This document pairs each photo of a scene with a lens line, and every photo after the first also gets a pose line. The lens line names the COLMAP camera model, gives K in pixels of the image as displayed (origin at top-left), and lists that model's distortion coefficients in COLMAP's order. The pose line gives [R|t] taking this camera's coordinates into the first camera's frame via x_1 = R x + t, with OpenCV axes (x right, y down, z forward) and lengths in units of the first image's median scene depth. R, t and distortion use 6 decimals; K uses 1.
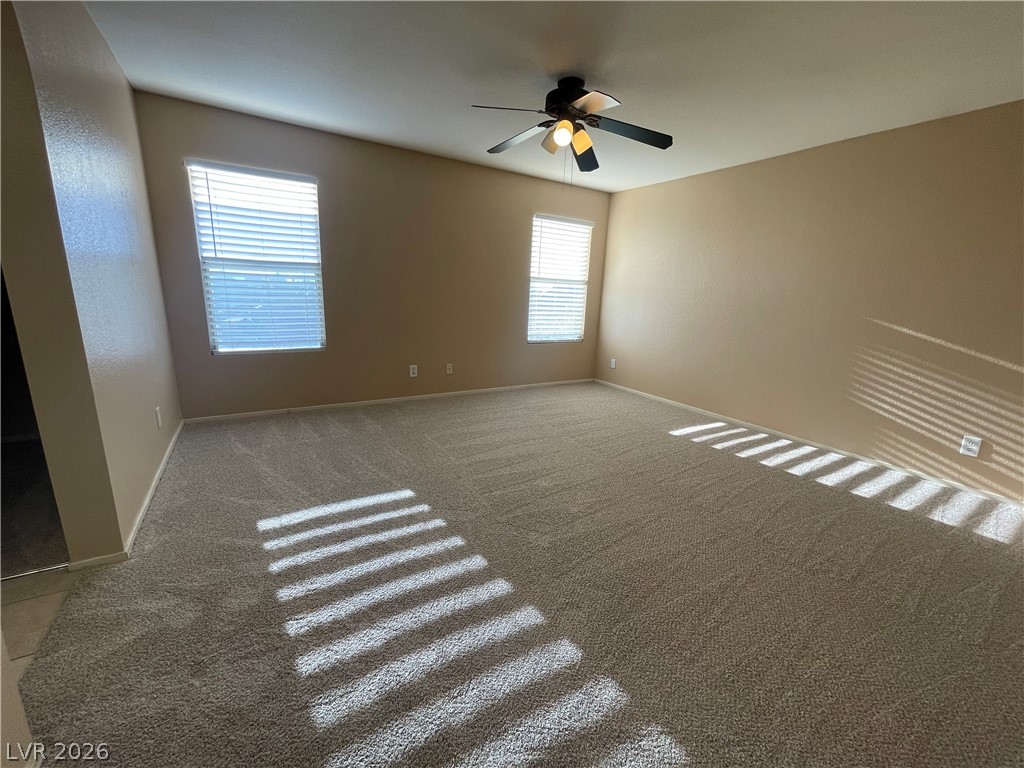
lens RADIAL K [[412.2, 0, 517.4], [0, 412.2, 380.0], [0, 0, 1]] dist [-0.006659, 0.000449]
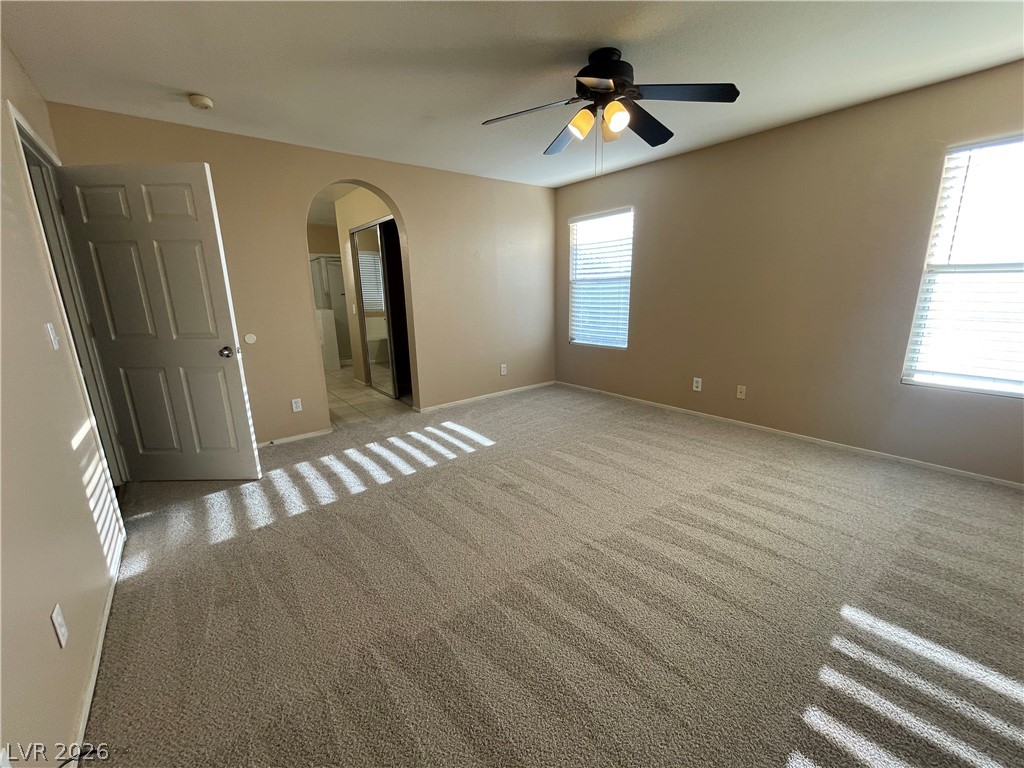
lens RADIAL K [[412.2, 0, 506.5], [0, 412.2, 383.6], [0, 0, 1]] dist [-0.006659, 0.000449]
pose [[0.104842, 0.177872, -0.978453, 0.754305], [-0.183653, 0.970416, 0.156732, -0.111941], [0.977384, 0.163264, 0.134407, 0.569043]]
